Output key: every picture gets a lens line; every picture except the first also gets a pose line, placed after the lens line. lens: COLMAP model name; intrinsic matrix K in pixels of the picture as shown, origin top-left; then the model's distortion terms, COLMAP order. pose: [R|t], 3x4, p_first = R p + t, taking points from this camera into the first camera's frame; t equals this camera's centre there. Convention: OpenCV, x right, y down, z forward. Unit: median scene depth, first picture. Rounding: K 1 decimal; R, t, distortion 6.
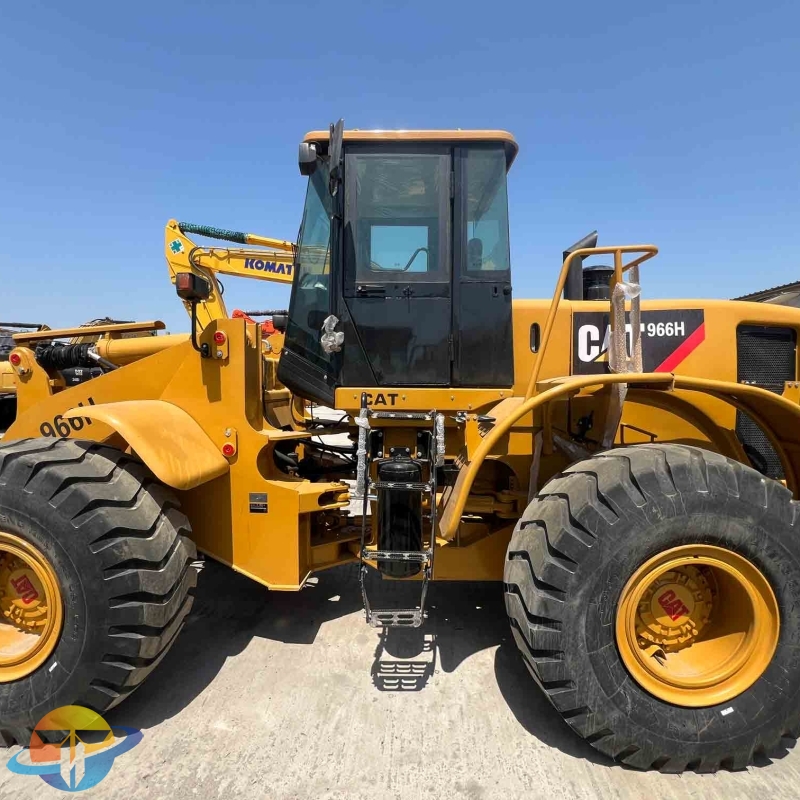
lens RADIAL K [[429.1, 0, 400.1], [0, 429.1, 396.2], [0, 0, 1]] dist [-0.002468, 0.000716]
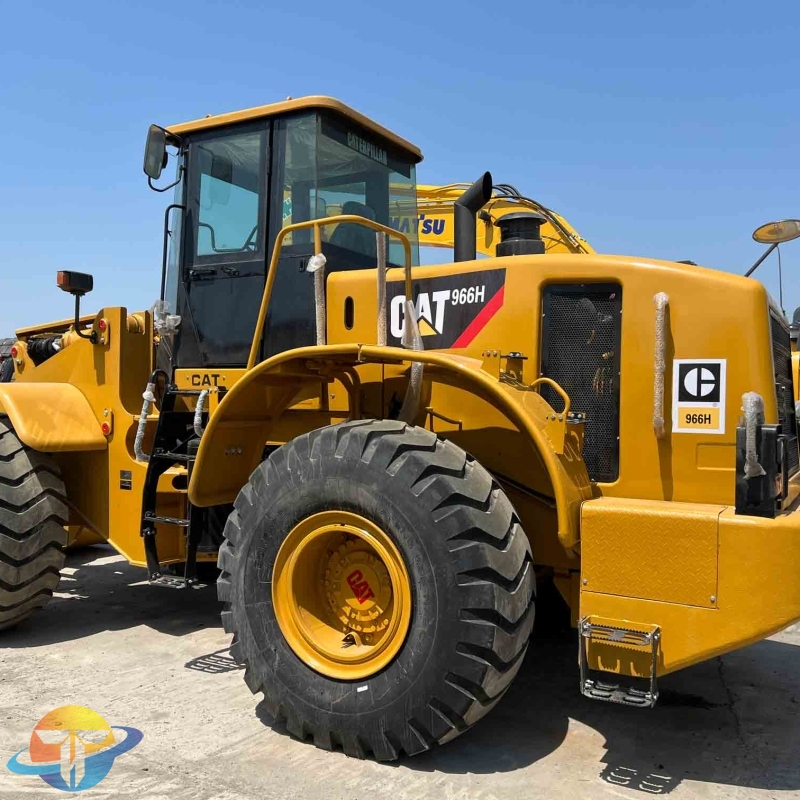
lens RADIAL K [[807.2, 0, 400.0], [0, 807.2, 400.0], [0, 0, 1]] dist [0.108867, -0.190390]
pose [[0.869829, 0.006787, -0.493307, 1.300322], [-0.029159, 0.998865, -0.037673, 0.113565], [0.492491, 0.047154, 0.869039, -0.439956]]
